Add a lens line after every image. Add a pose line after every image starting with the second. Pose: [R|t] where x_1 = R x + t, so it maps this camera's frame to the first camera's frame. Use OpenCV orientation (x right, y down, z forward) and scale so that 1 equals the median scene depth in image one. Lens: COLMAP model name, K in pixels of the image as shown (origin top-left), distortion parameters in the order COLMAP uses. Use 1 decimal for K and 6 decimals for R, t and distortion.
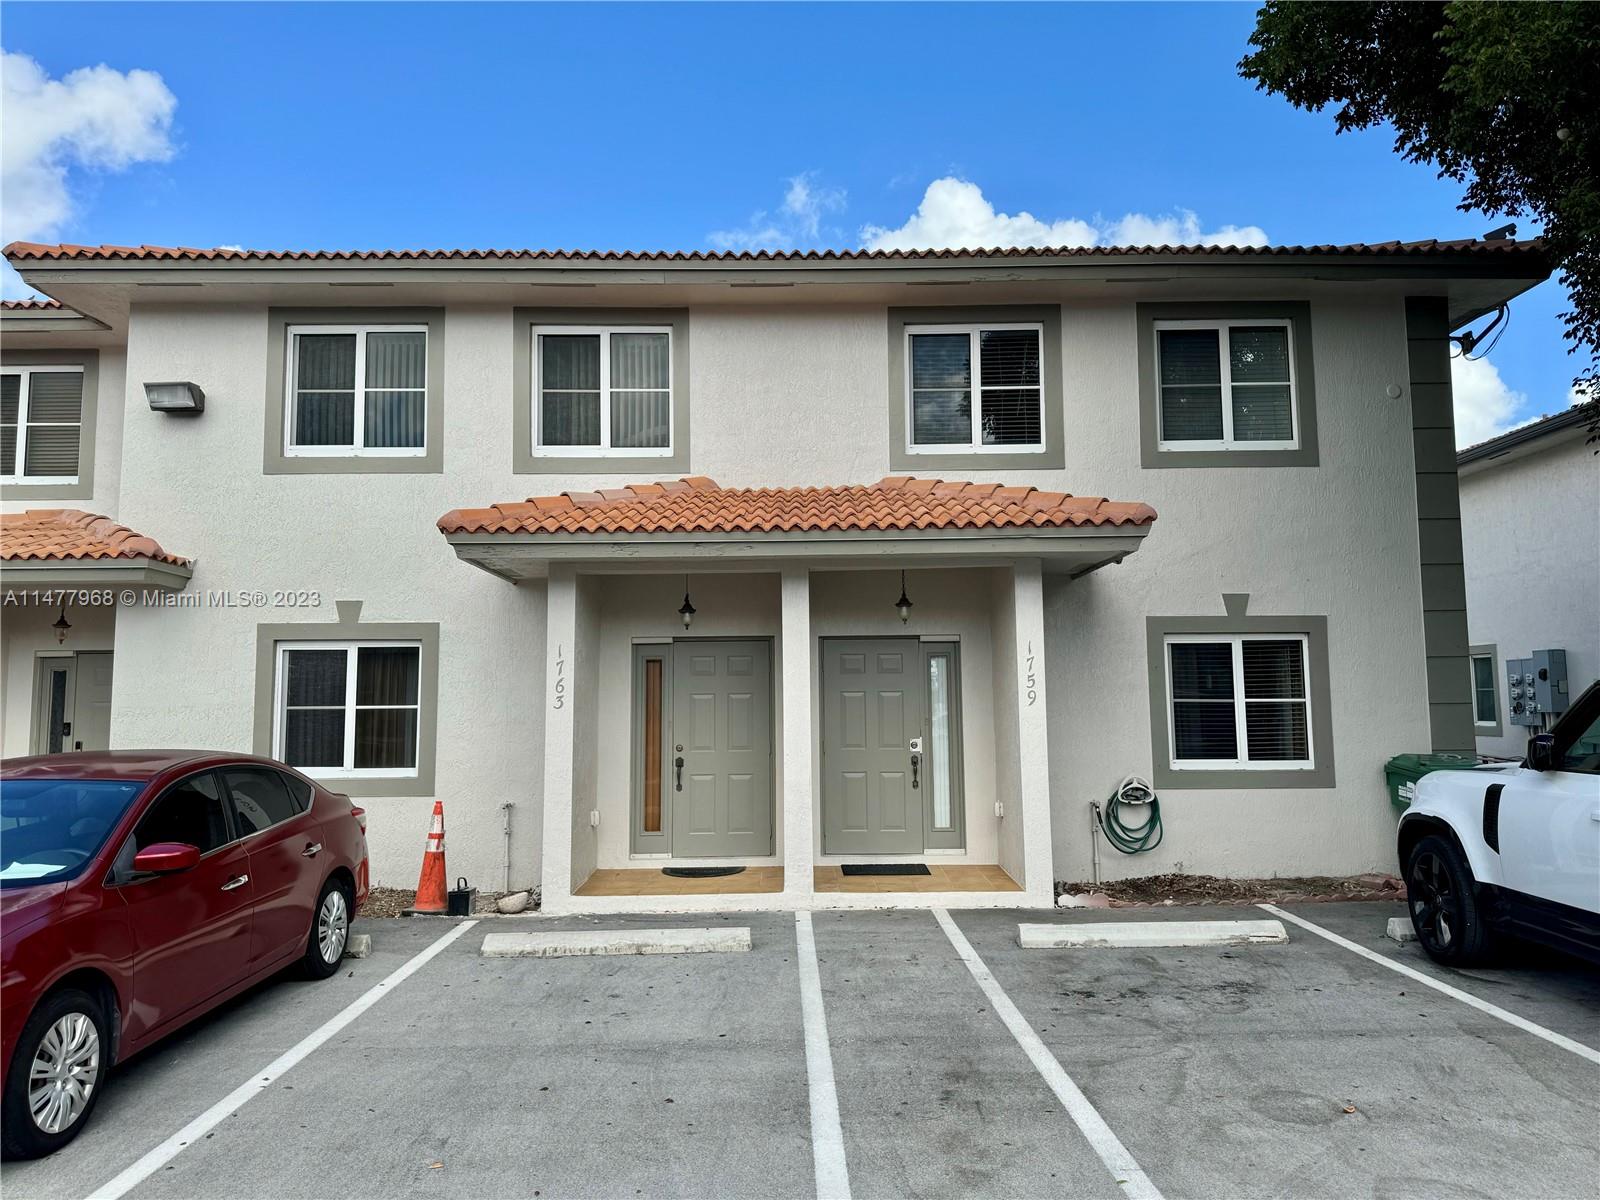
lens RADIAL K [[1126.9, 0, 806.8], [0, 1126.9, 604.3], [0, 0, 1]] dist [0.065439, -0.093611]
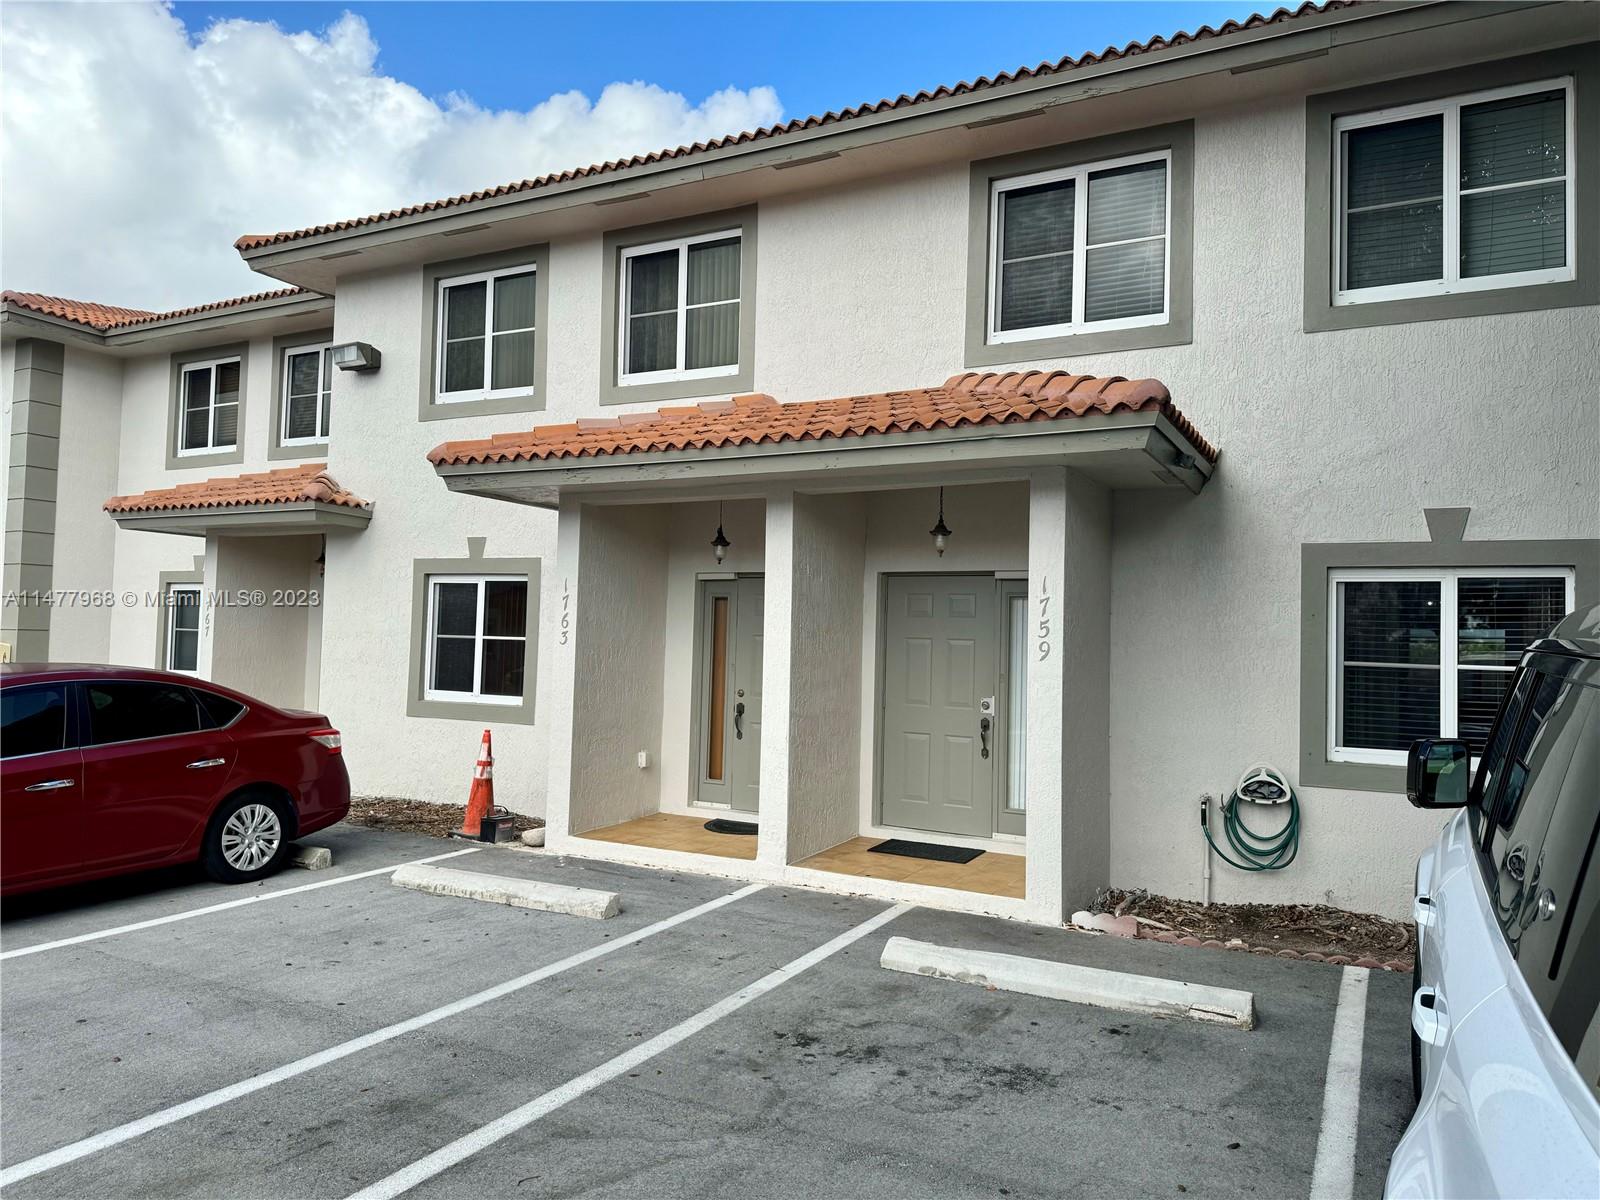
lens RADIAL K [[1126.9, 0, 806.8], [0, 1126.9, 604.3], [0, 0, 1]] dist [0.065439, -0.093611]
pose [[0.871014, 0.015498, -0.491013, 0.386857], [0.007506, 0.998966, 0.044844, 0.014562], [0.491201, -0.042745, 0.869997, 0.231473]]
